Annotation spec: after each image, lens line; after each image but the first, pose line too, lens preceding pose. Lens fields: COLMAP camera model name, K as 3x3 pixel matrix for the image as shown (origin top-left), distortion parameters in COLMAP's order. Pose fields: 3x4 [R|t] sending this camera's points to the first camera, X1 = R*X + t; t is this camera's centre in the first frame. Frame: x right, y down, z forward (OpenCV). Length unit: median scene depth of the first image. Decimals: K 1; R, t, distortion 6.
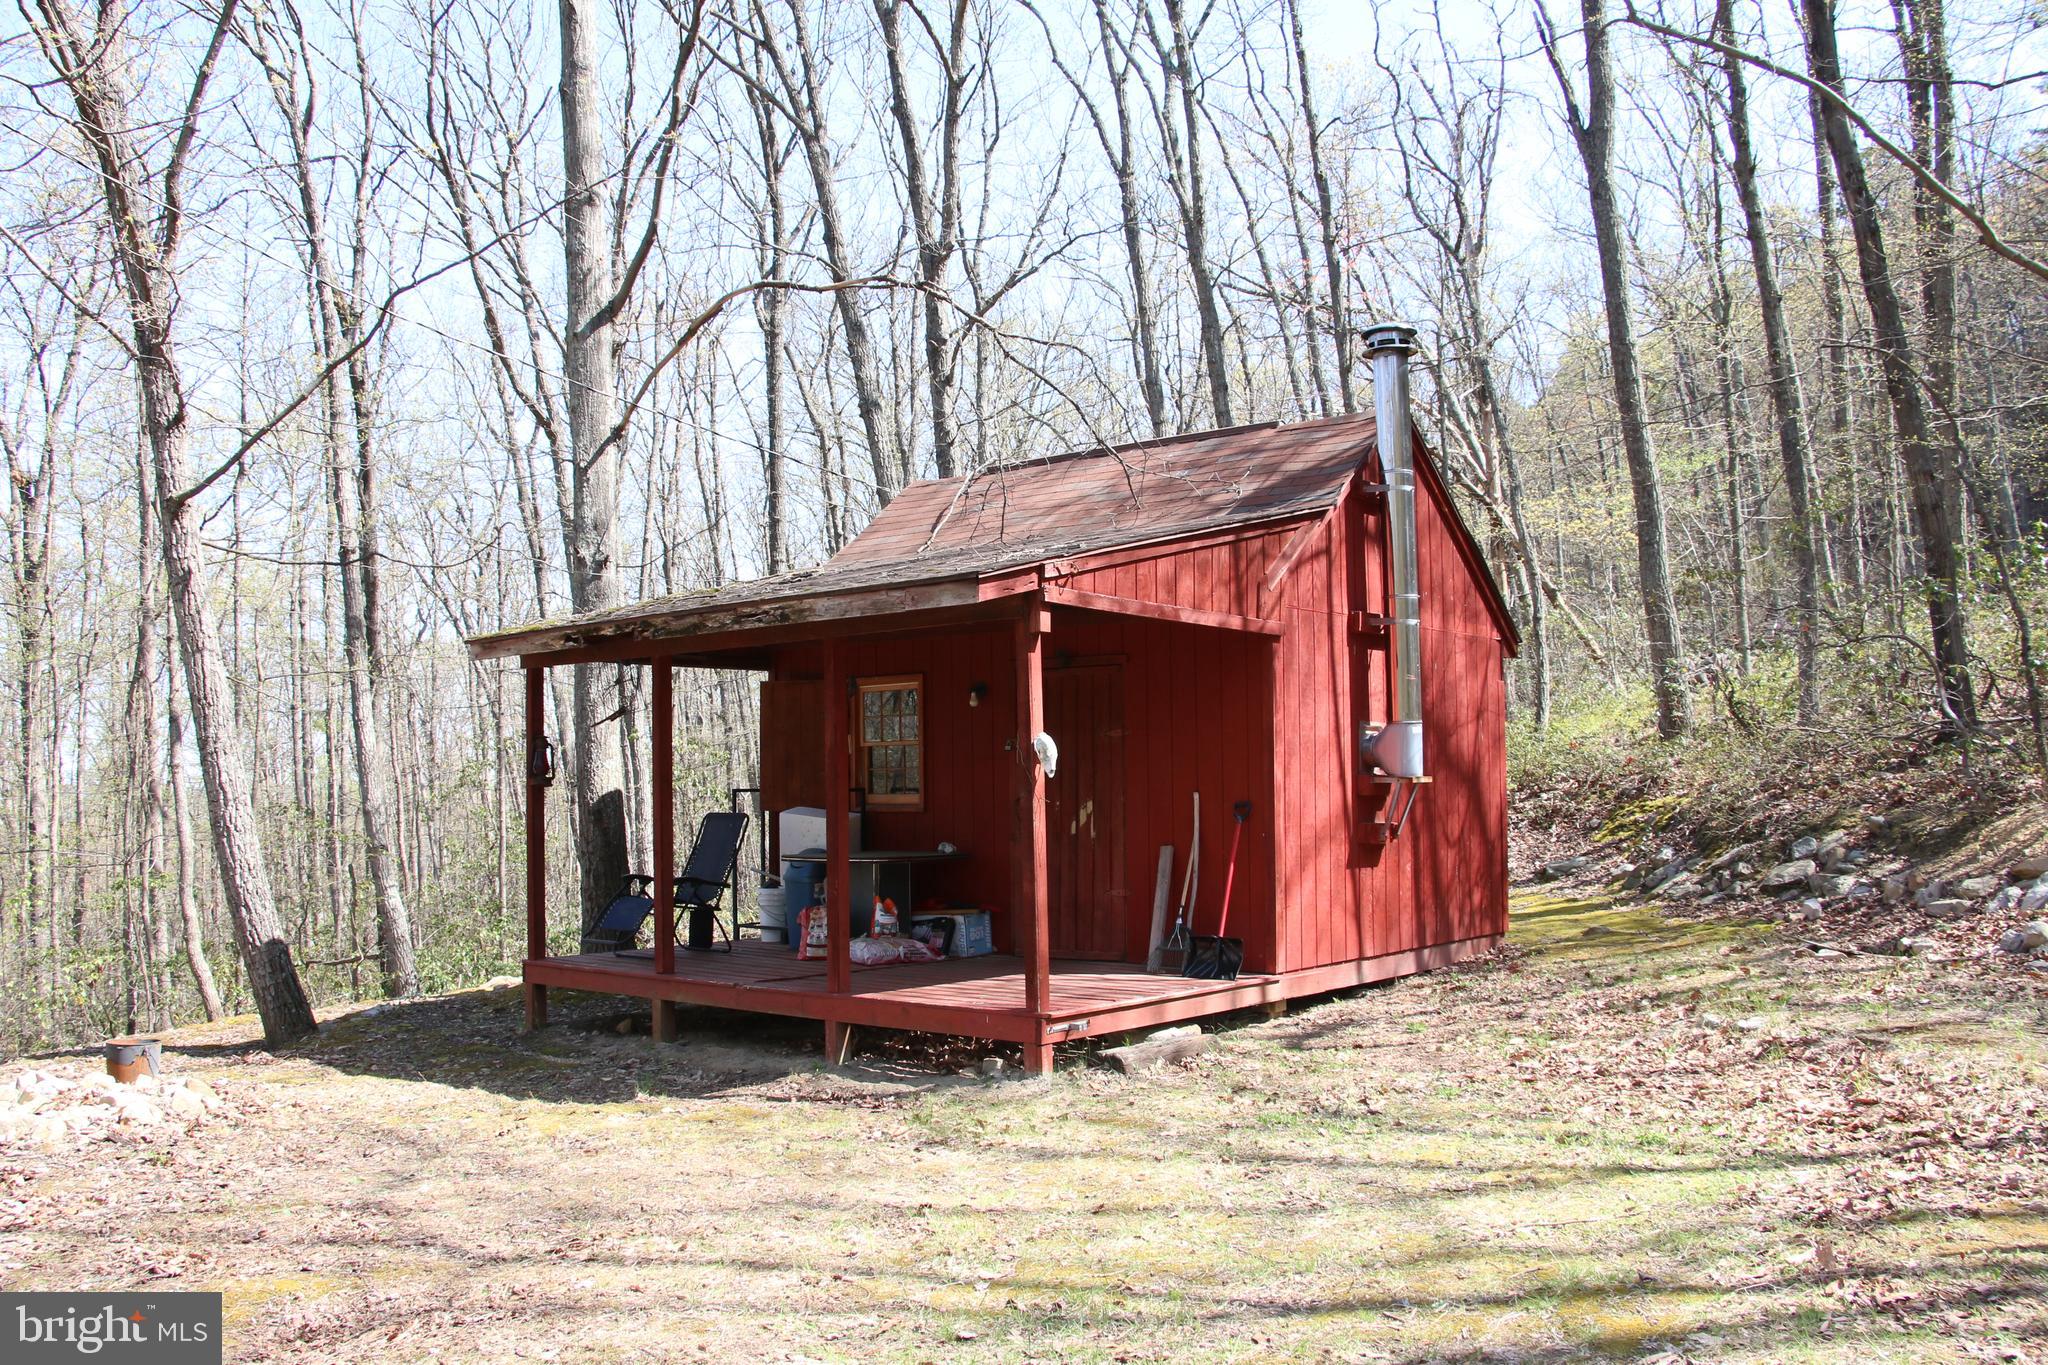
lens RADIAL K [[1673.3, 0, 1024.0], [0, 1673.3, 682.5], [0, 0, 1]] dist [-0.003048, -0.003221]
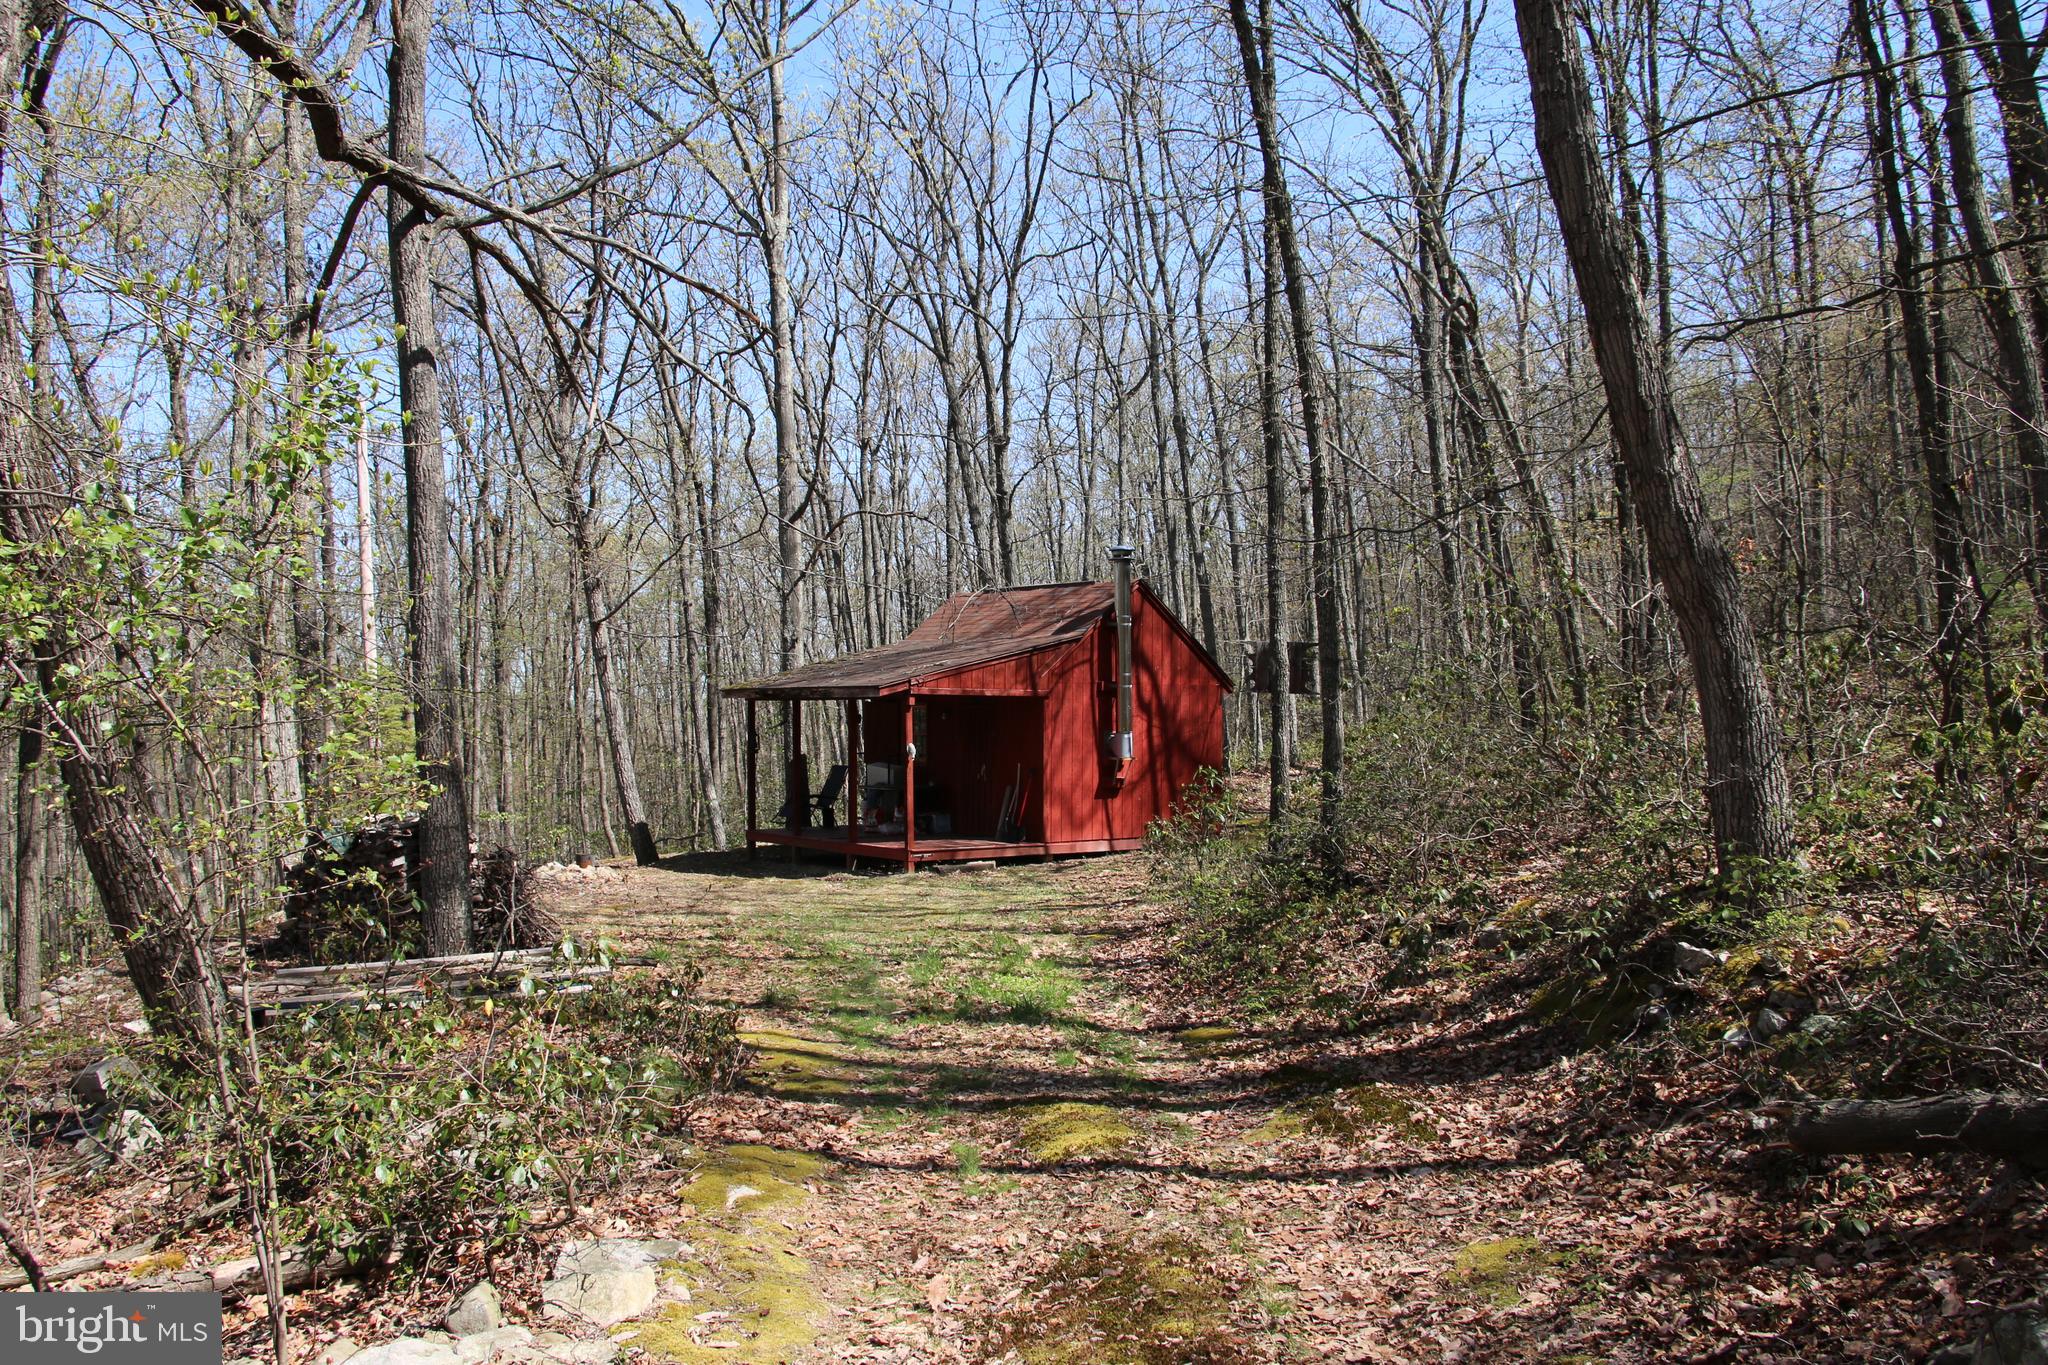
lens RADIAL K [[1673.3, 0, 1024.0], [0, 1673.3, 682.5], [0, 0, 1]] dist [-0.003048, -0.003221]
pose [[0.977071, -0.001014, -0.212913, 0.628487], [0.010307, 0.999041, 0.042543, -0.148739], [0.212666, -0.043762, 0.976144, -1.283574]]
